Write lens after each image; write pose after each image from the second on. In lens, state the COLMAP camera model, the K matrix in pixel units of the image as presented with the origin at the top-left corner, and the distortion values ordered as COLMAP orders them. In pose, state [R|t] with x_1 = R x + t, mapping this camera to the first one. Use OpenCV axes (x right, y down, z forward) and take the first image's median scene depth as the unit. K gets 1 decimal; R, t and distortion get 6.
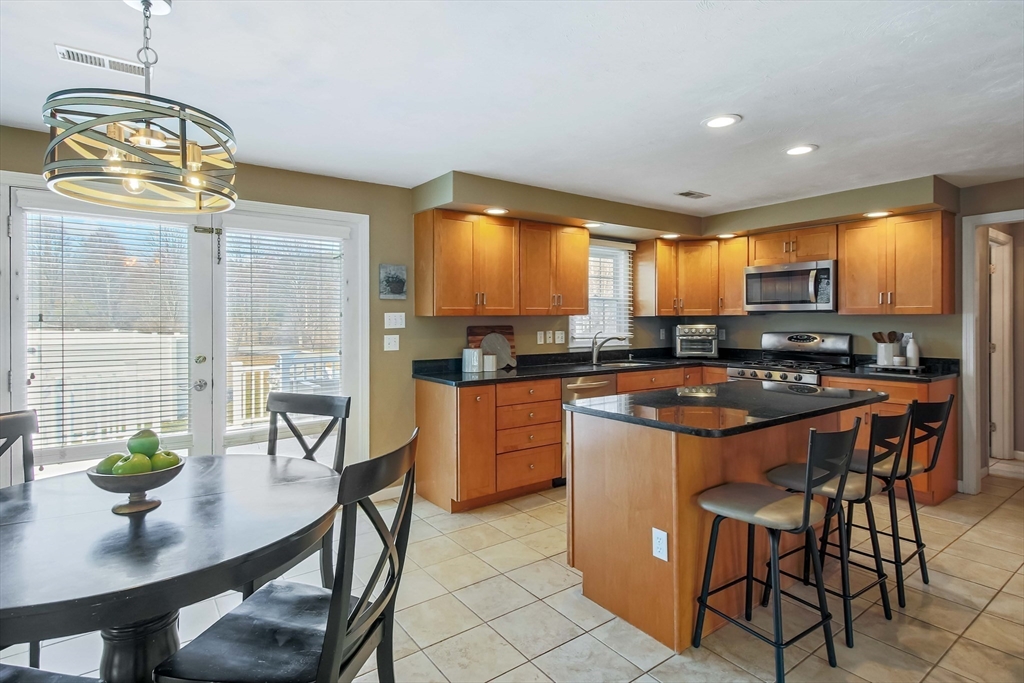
lens RADIAL K [[521.2, 0, 514.0], [0, 521.2, 326.4], [0, 0, 1]] dist [0.016091, -0.000219]
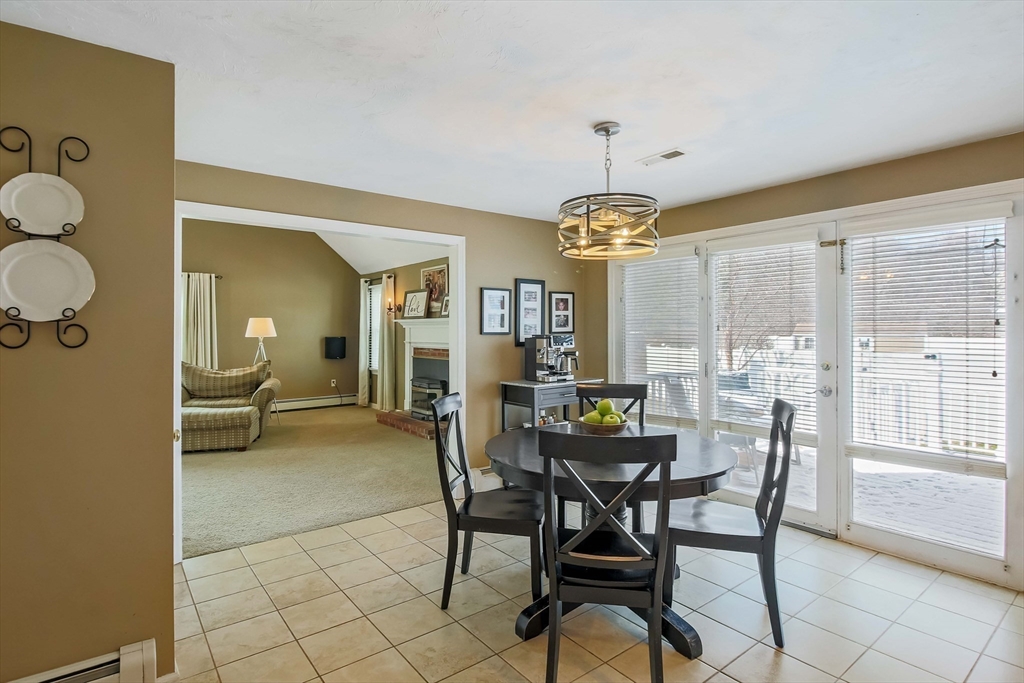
lens RADIAL K [[521.2, 0, 514.0], [0, 521.2, 326.4], [0, 0, 1]] dist [0.016091, -0.000219]
pose [[0.029920, -0.005337, -0.999538, 0.436565], [-0.007748, 0.999954, -0.005571, -0.007759], [0.999522, 0.007911, 0.029877, 0.340623]]
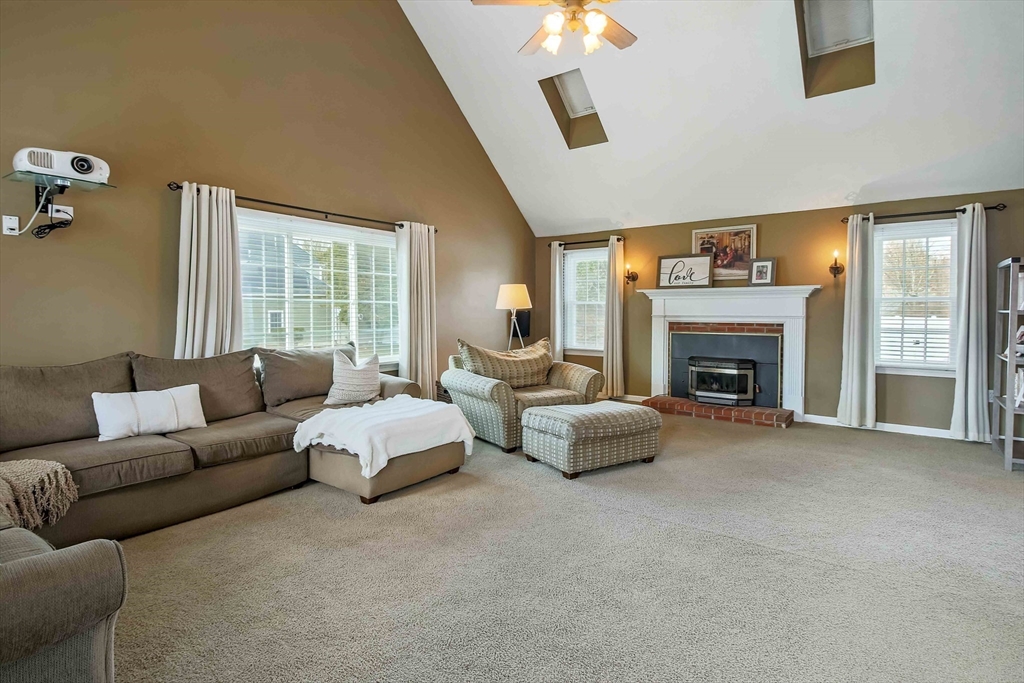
lens RADIAL K [[521.2, 0, 514.0], [0, 521.2, 326.4], [0, 0, 1]] dist [0.016091, -0.000219]
pose [[0.288807, 0.031212, -0.956878, -0.193255], [-0.008887, 0.999513, 0.029920, 0.040939], [0.957346, -0.000137, 0.288944, -1.265948]]
